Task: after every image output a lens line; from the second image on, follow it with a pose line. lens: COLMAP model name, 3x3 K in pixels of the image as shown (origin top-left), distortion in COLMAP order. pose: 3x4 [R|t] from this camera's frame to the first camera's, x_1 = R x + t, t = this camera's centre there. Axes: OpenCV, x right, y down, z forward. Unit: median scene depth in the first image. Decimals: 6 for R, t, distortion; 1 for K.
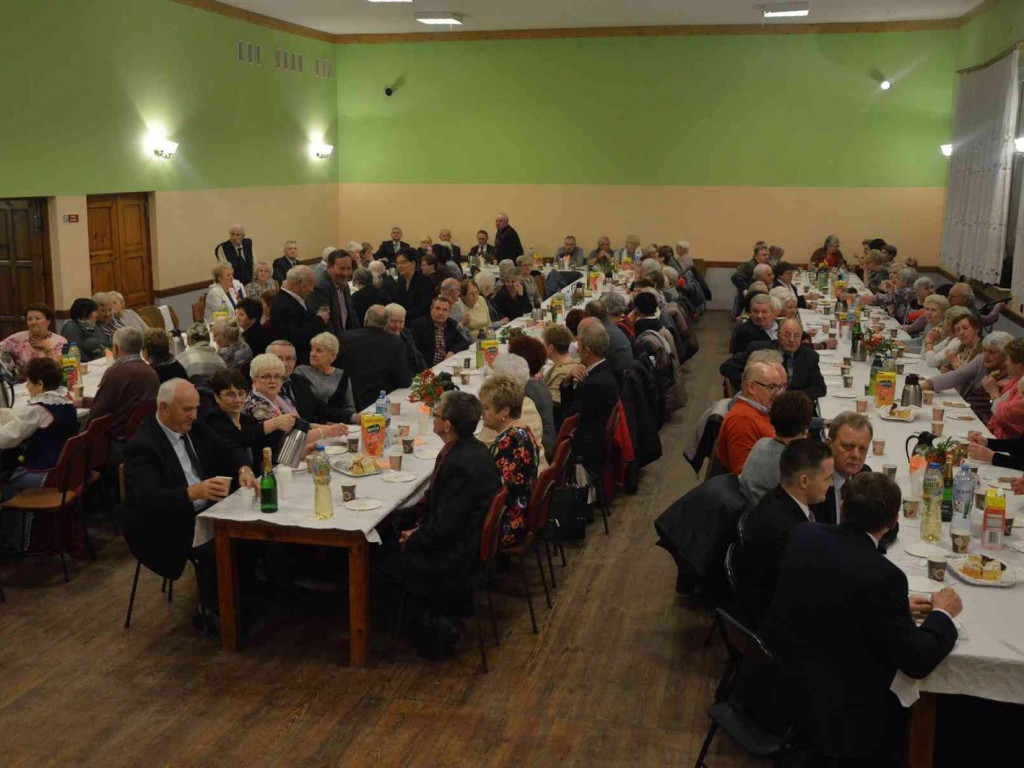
lens RADIAL K [[1150.3, 0, 512.0], [0, 1150.3, 384.0], [0, 0, 1]] dist [-0.065281, 0.221121]
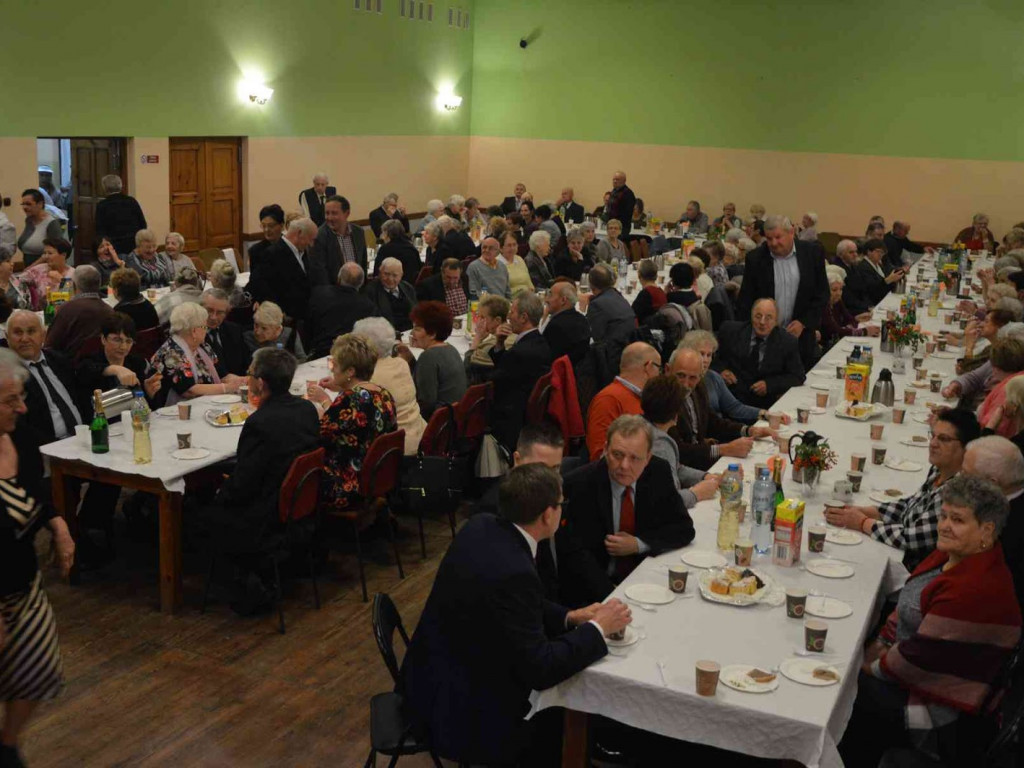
lens RADIAL K [[1167.5, 0, 512.0], [0, 1167.5, 384.0], [0, 0, 1]] dist [-0.013708, -0.003511]
pose [[0.978229, 0.078740, -0.192010, 0.147087], [-0.072471, 0.996589, 0.039465, -0.007108], [0.194463, -0.024691, 0.980599, 0.024957]]
